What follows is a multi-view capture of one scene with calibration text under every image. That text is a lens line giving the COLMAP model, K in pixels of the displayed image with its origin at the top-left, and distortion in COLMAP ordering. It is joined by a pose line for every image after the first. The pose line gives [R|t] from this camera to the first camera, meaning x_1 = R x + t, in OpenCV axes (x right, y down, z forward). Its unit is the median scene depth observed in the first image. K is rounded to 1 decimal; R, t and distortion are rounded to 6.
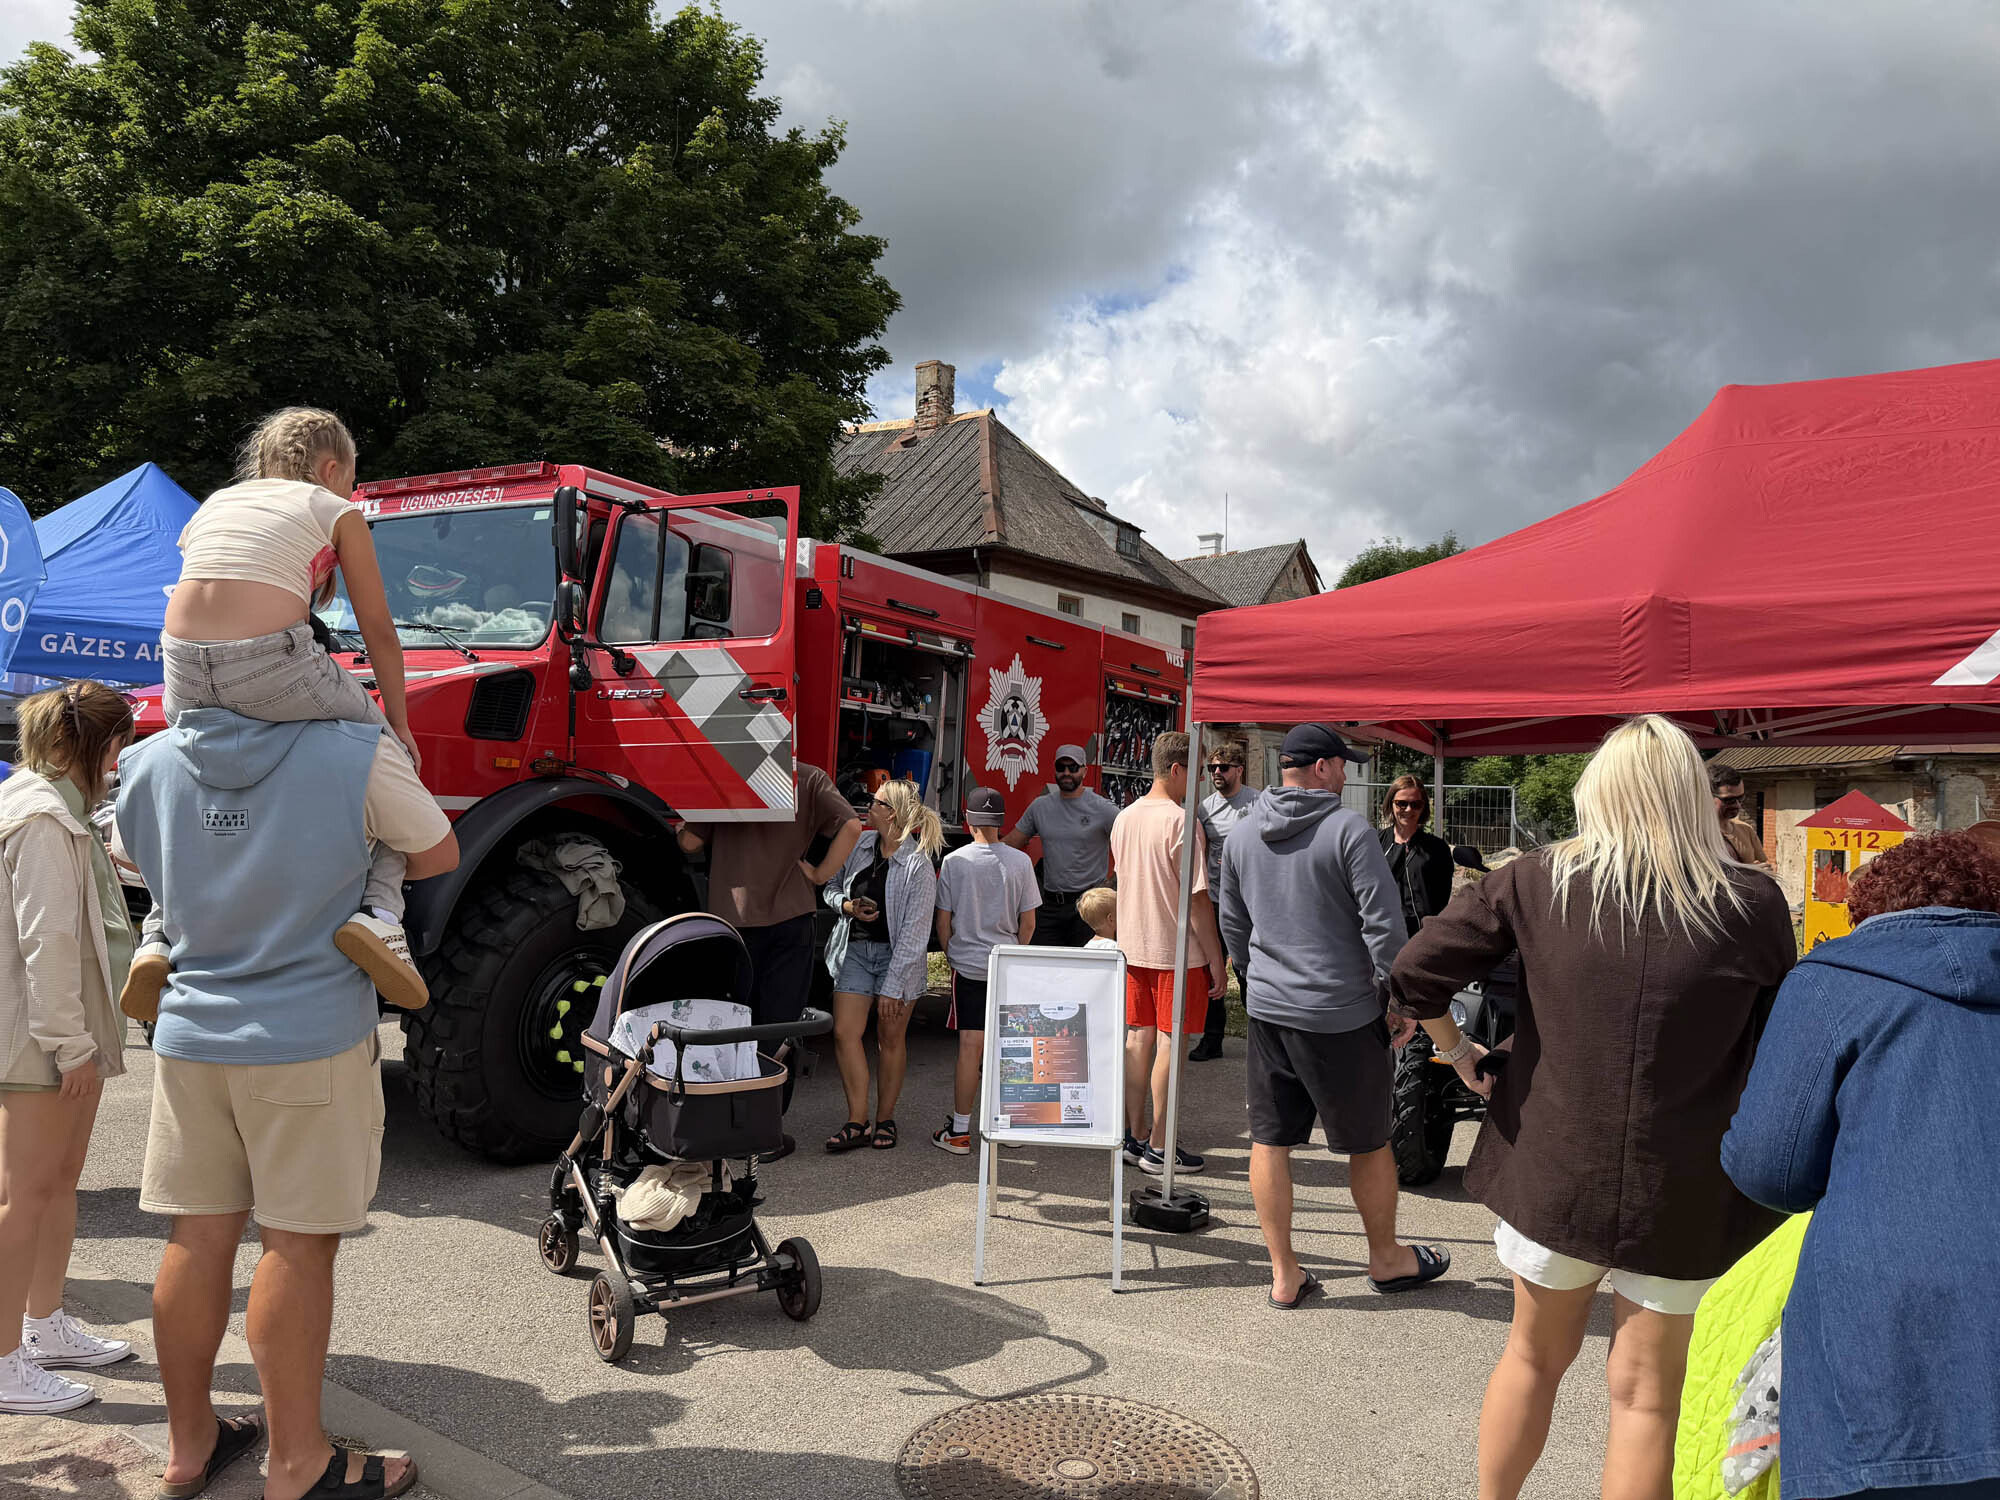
lens RADIAL K [[1385.1, 0, 1001.0], [0, 1385.1, 747.7], [0, 0, 1]] dist [-0.007477, -0.003214]
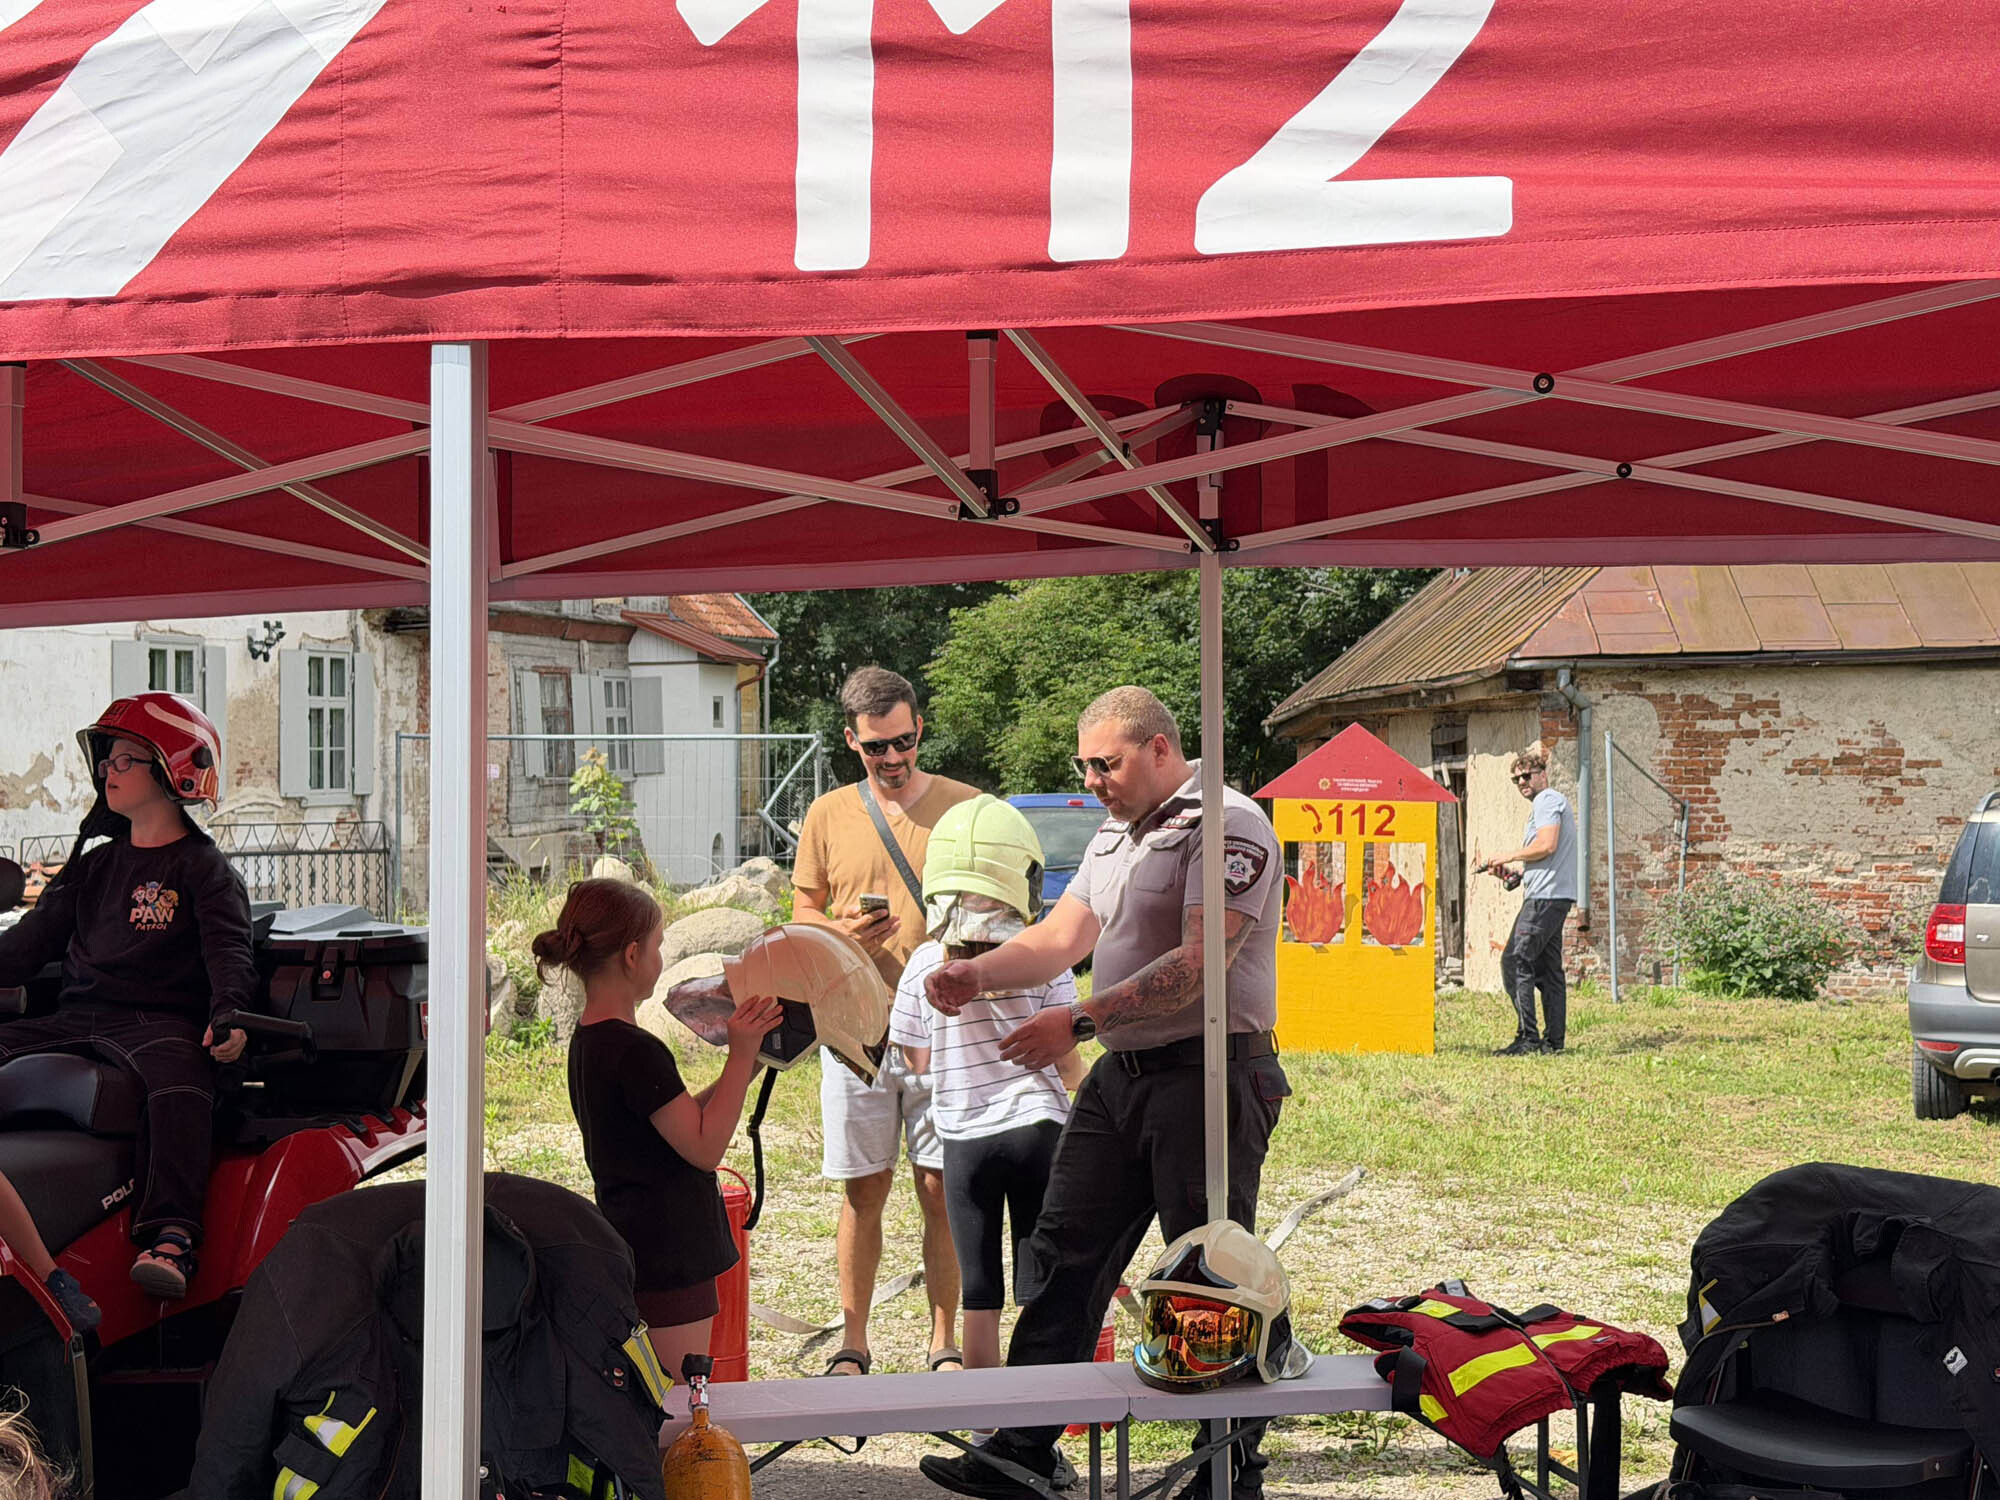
lens RADIAL K [[2794.4, 0, 1005.1], [0, 2794.4, 751.6], [0, 0, 1]] dist [0.099931, 0.000000]
pose [[0.944224, -0.022630, 0.328526, 0.195478], [0.013558, 0.999462, 0.029878, 0.010547], [-0.329026, -0.023757, 0.944022, 0.076211]]
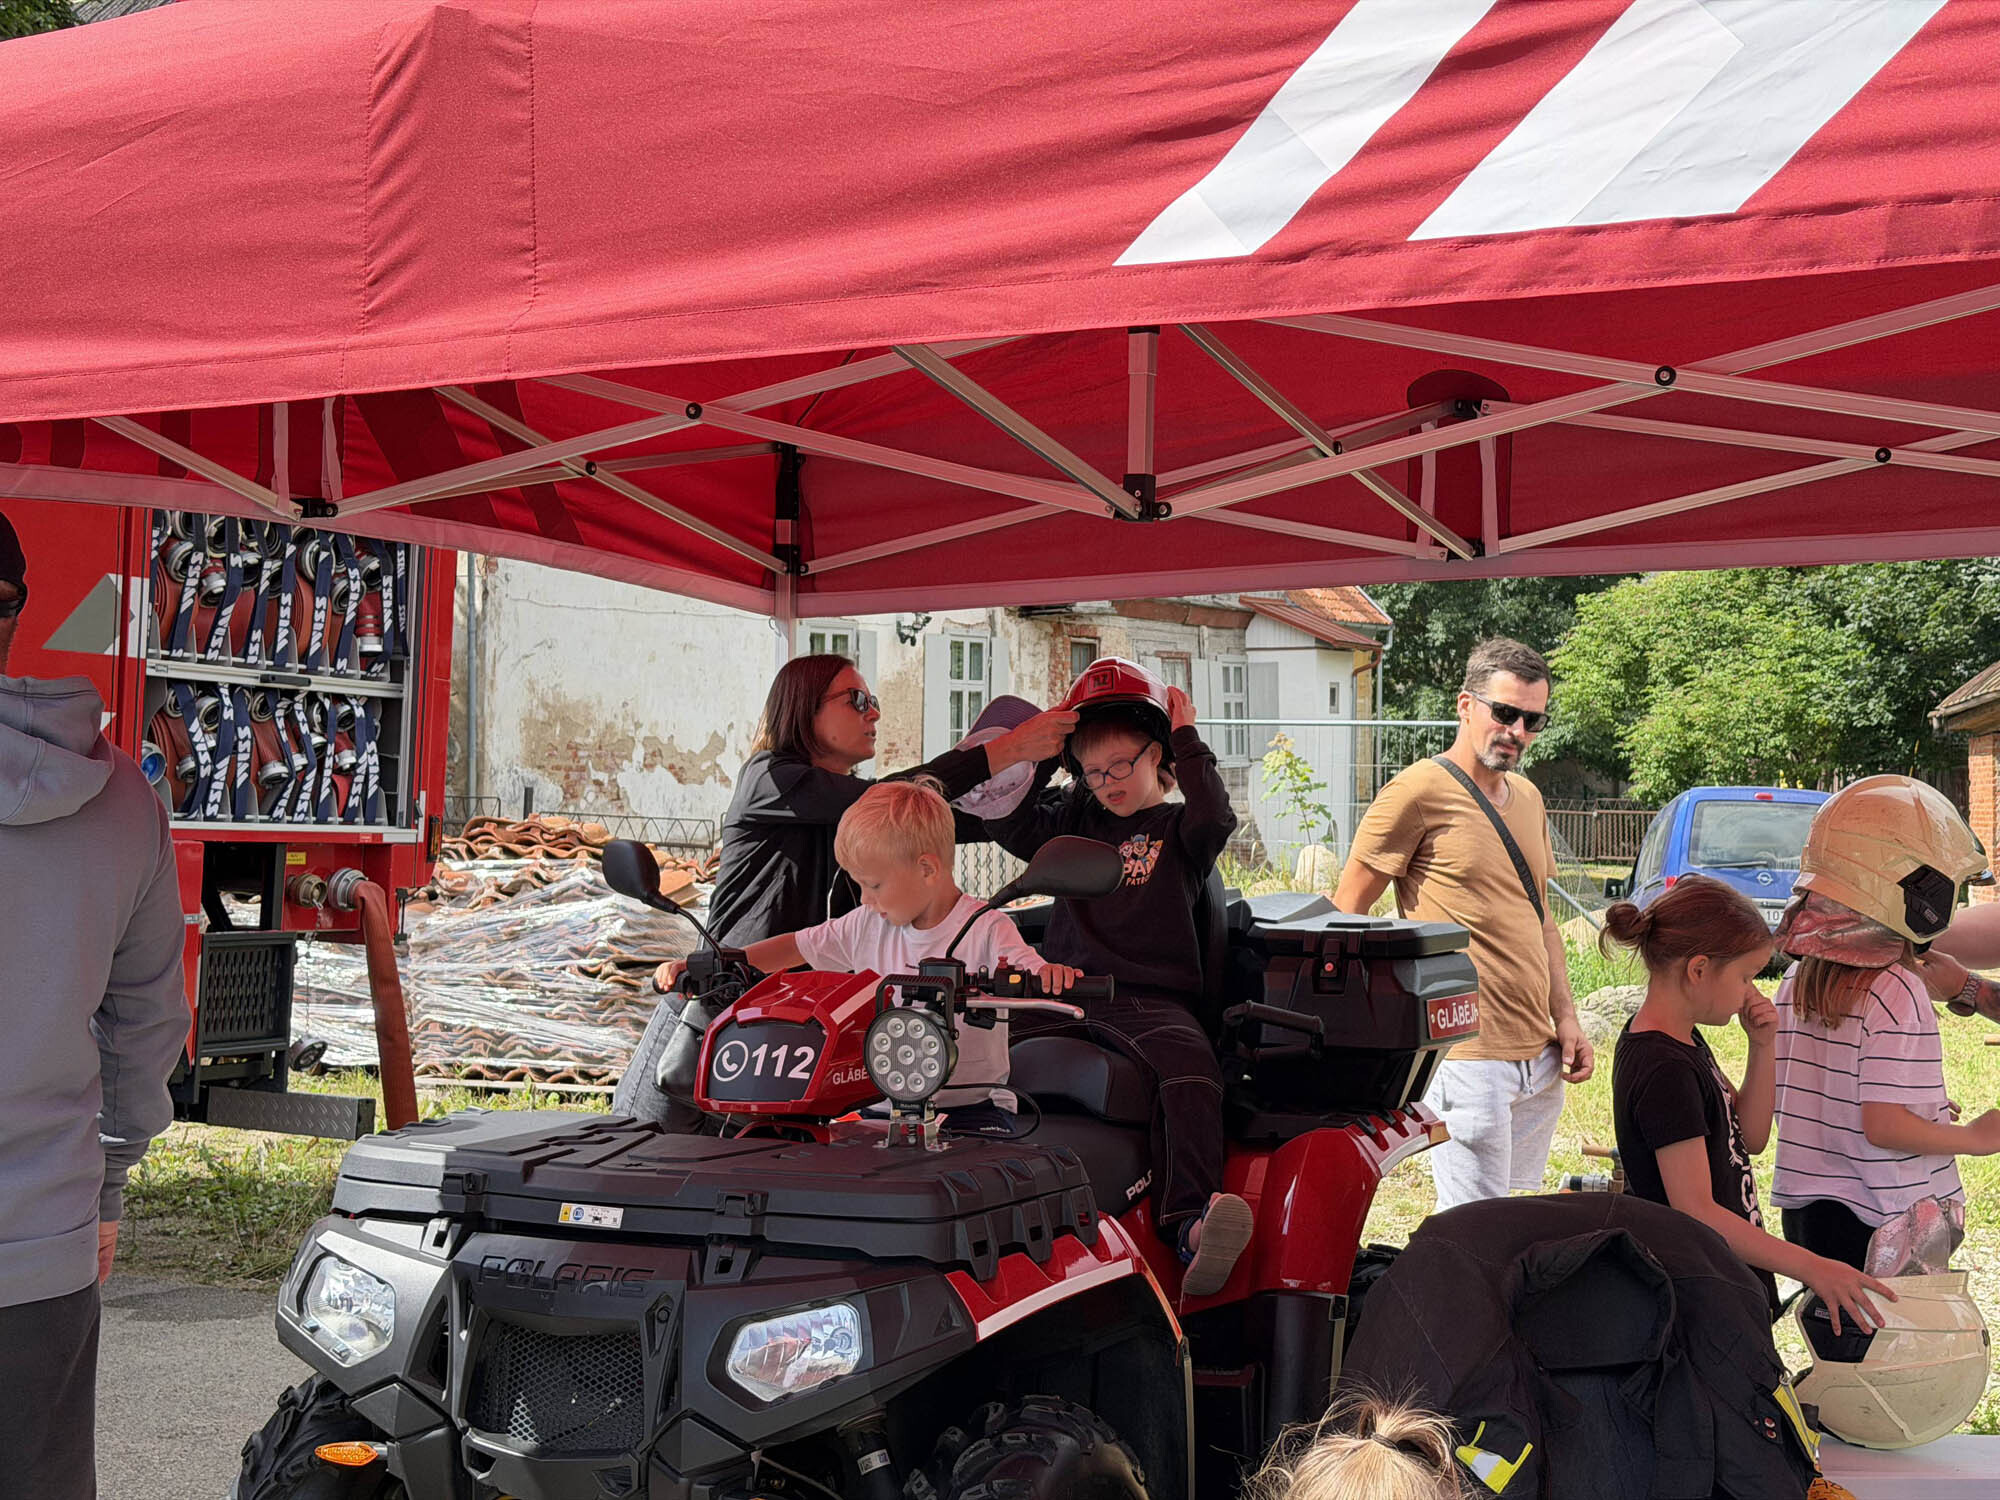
lens RADIAL K [[2794.4, 0, 998.1], [0, 2794.4, 751.8], [0, 0, 1]] dist [0.099931, 0.000000]
pose [[0.992882, -0.011527, 0.118541, 0.153448], [0.007702, 0.999436, 0.032673, 0.010645], [-0.118851, -0.031527, 0.992411, 0.105930]]
